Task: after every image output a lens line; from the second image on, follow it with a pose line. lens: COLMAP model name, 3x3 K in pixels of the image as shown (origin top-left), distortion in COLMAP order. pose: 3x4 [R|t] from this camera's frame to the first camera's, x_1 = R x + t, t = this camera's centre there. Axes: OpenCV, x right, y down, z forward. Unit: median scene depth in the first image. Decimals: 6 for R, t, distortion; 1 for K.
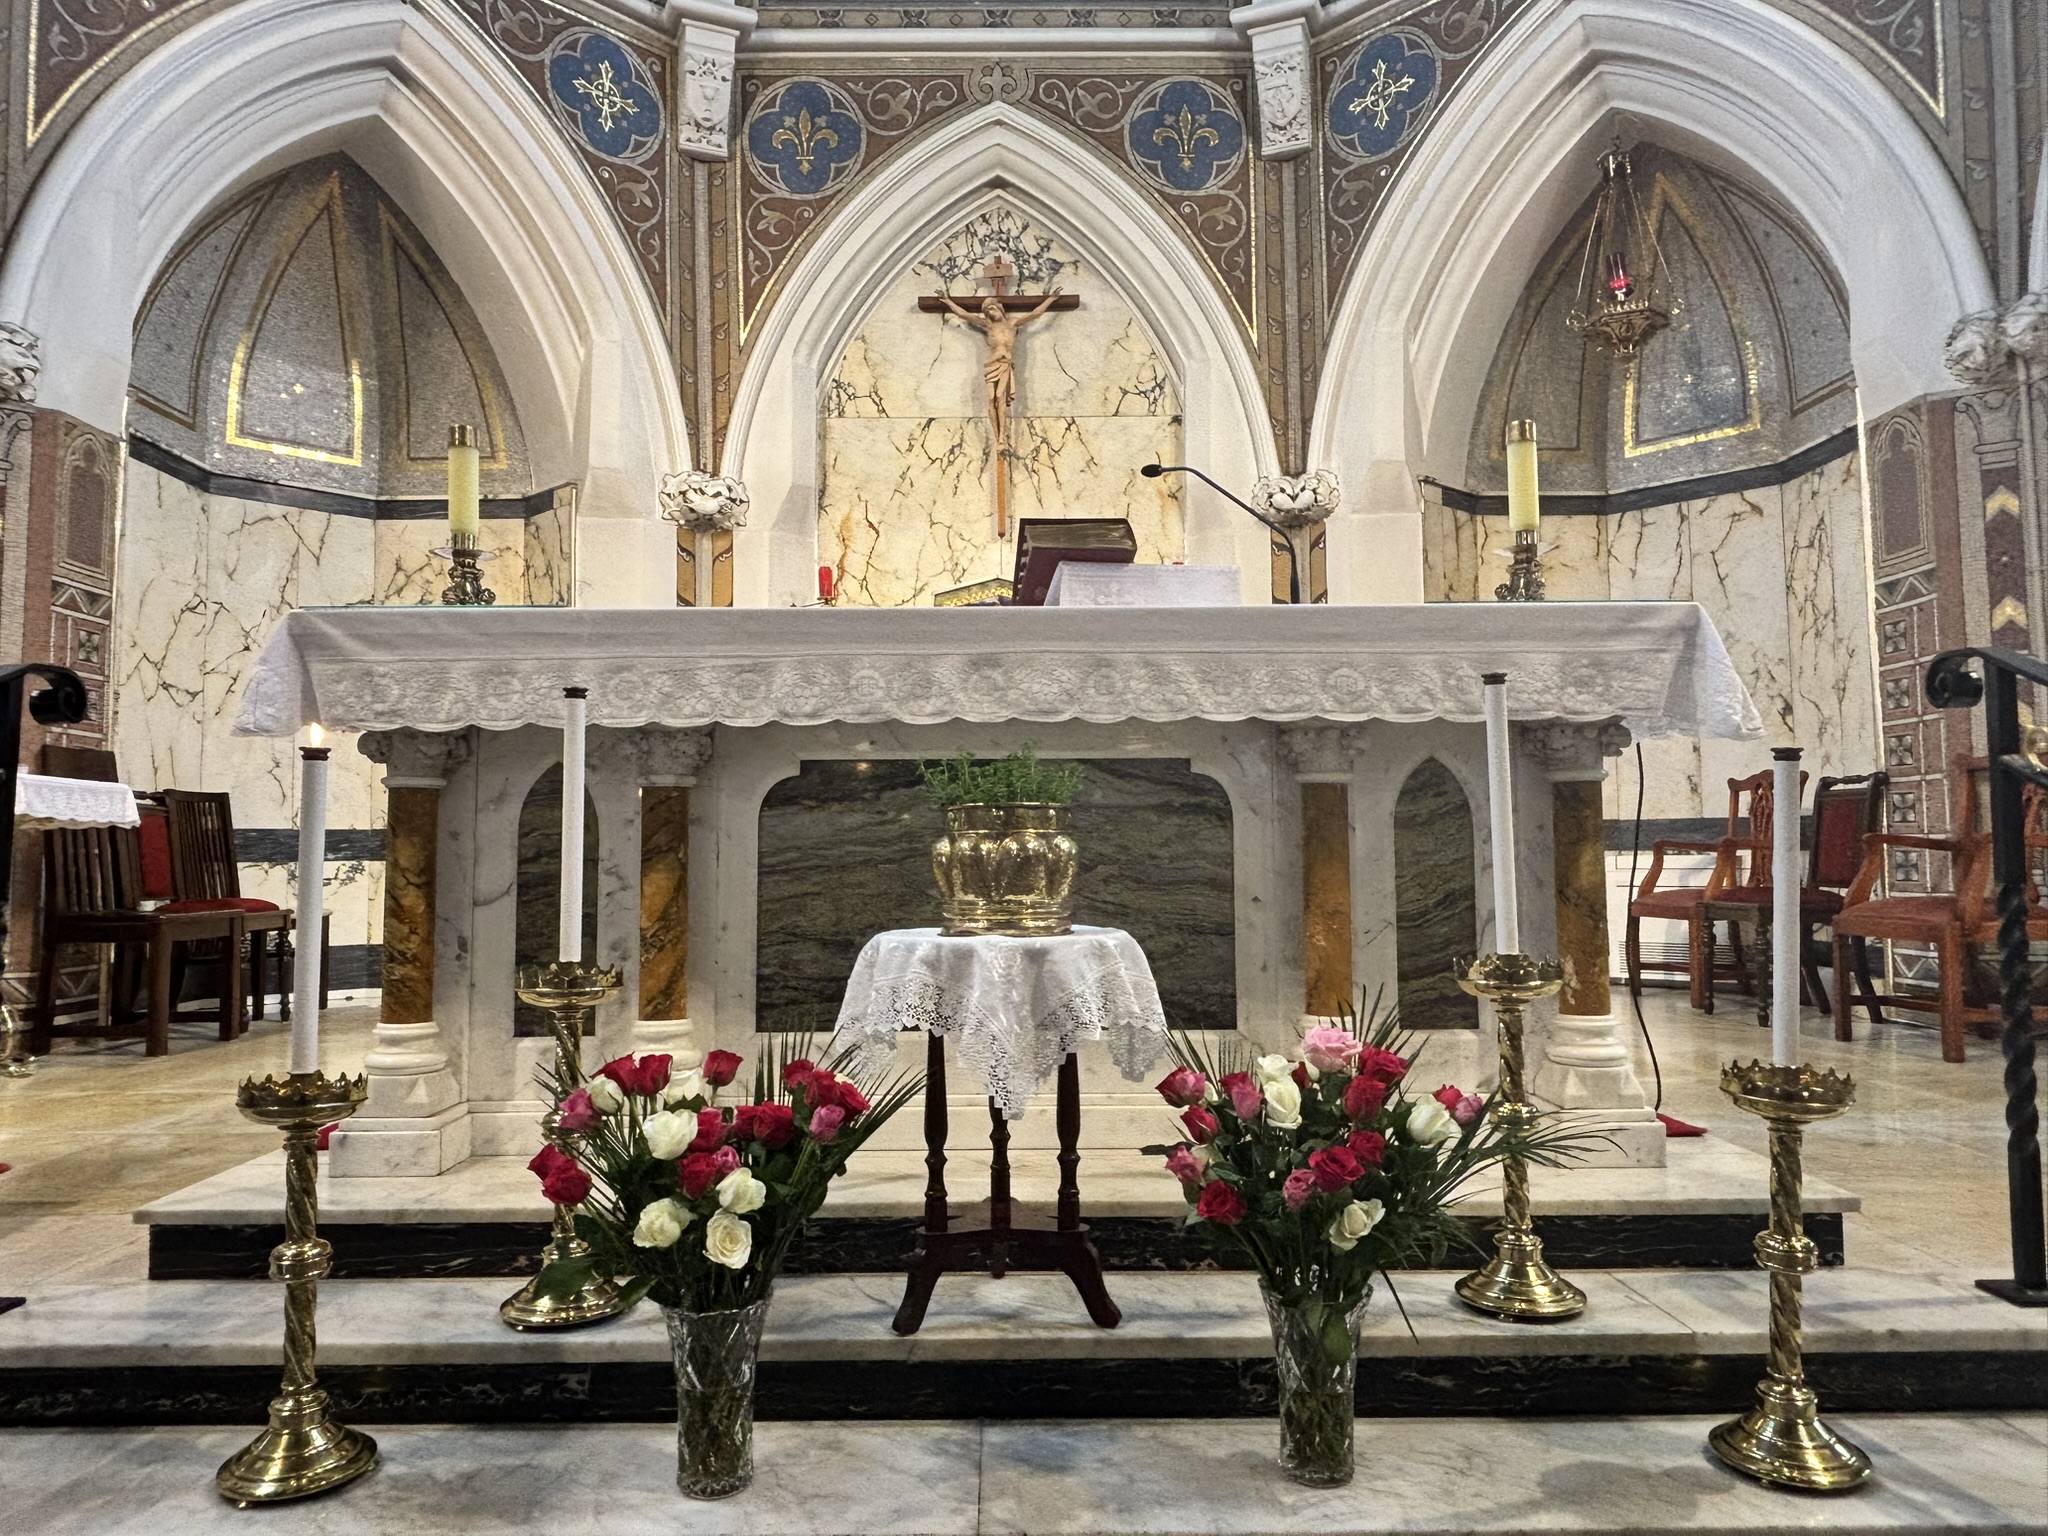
lens RADIAL K [[1379.5, 0, 1012.7], [0, 1379.5, 768.2], [0, 0, 1]] dist [0.037624, -0.034398]
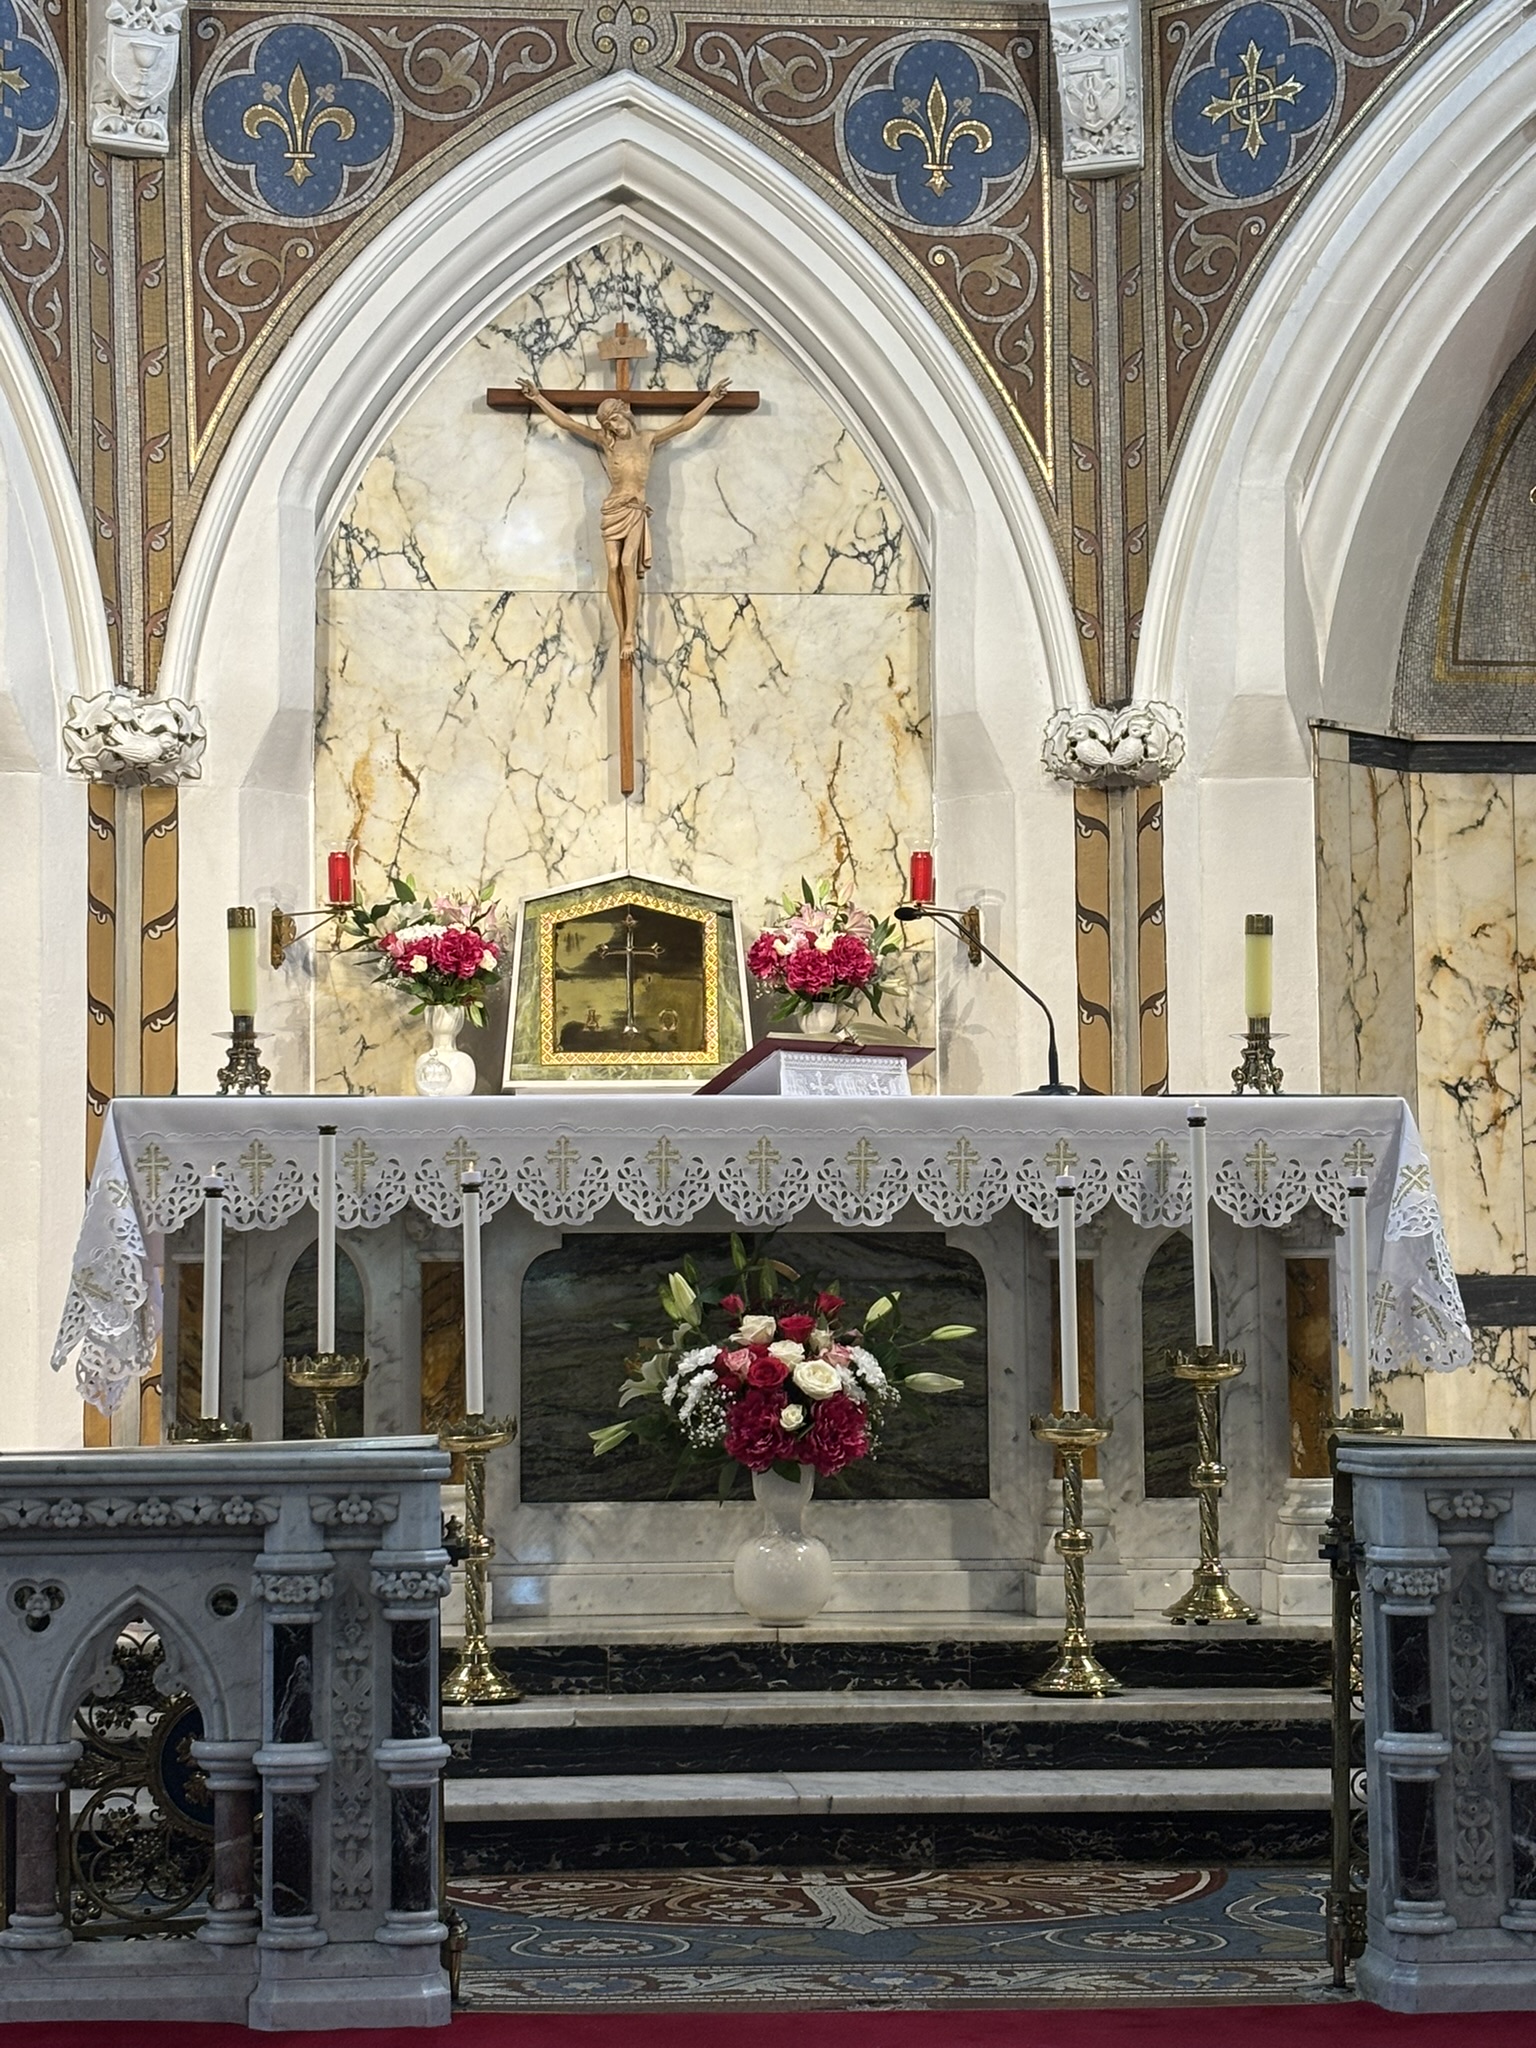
lens RADIAL K [[3923.5, 0, 761.7], [0, 3923.5, 1027.3], [0, 0, 1]] dist [0.150876, 0.000000]
pose [[0.996442, 0.006607, 0.084019, -0.095199], [-0.005204, 0.999843, -0.016910, -0.041431], [-0.084117, 0.016412, 0.996321, -0.713772]]
